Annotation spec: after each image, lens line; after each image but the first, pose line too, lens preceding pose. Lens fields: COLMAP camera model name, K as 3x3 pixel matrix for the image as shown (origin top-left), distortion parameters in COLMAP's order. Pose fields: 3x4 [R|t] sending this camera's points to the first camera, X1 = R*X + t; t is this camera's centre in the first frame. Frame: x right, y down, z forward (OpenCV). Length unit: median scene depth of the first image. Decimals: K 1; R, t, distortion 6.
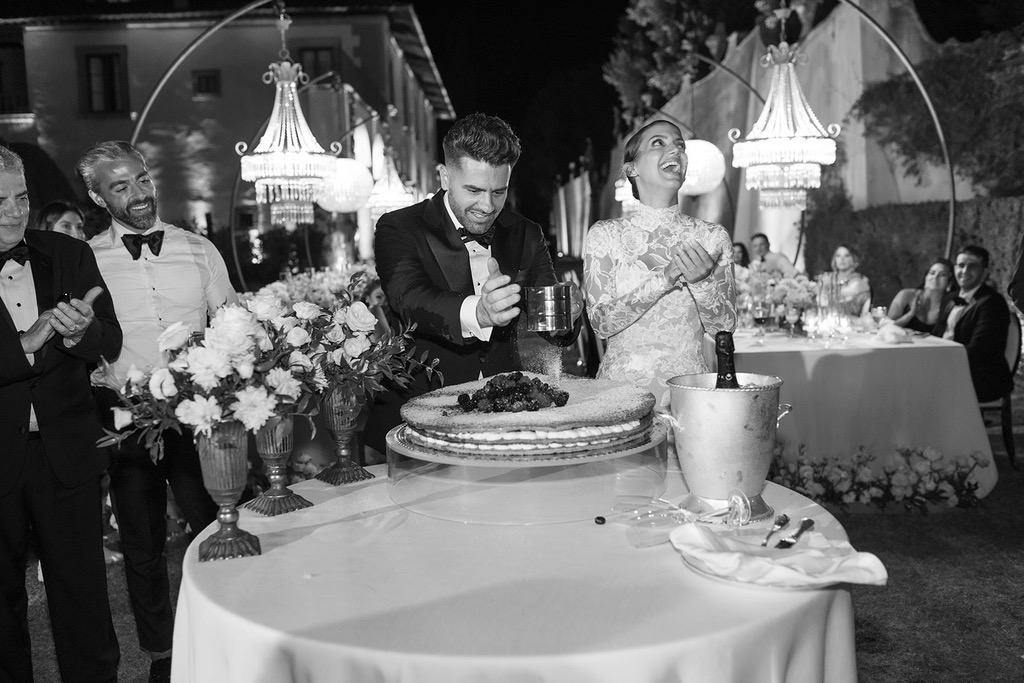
lens RADIAL K [[1069.6, 0, 512.0], [0, 1069.6, 341.5], [0, 0, 1]] dist [0.008889, 0.005843]
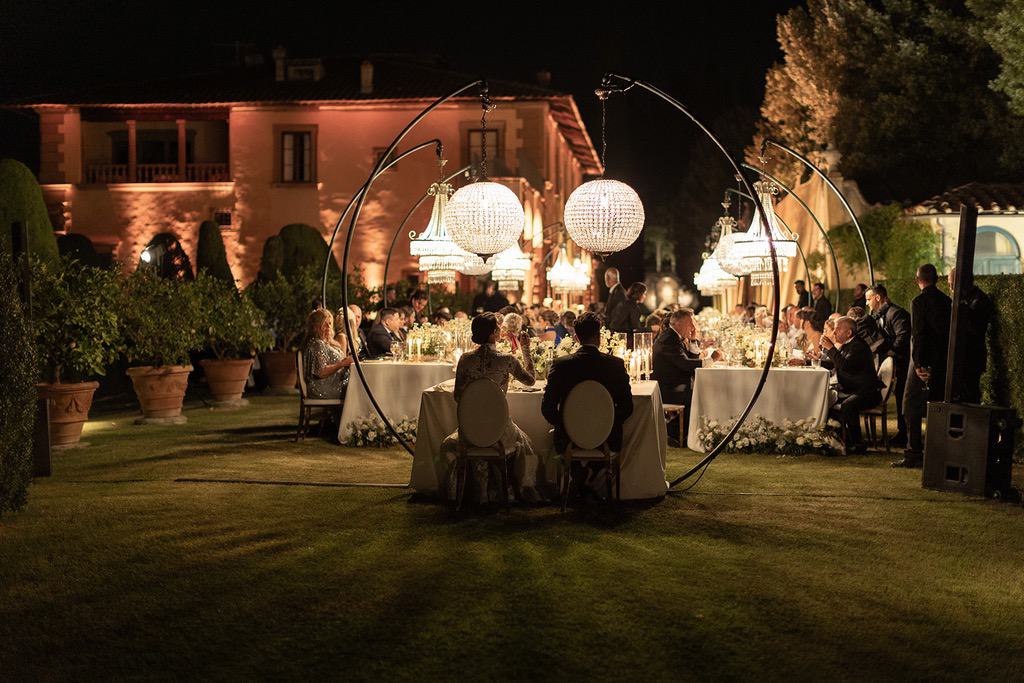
lens RADIAL K [[1471.5, 0, 512.0], [0, 1471.5, 341.5], [0, 0, 1]] dist [0.001769, 0.005386]
pose [[0.993649, 0.033904, -0.107296, 0.017926], [-0.041596, 0.996659, -0.070287, 0.051652], [0.104554, 0.074304, 0.991740, -0.496040]]
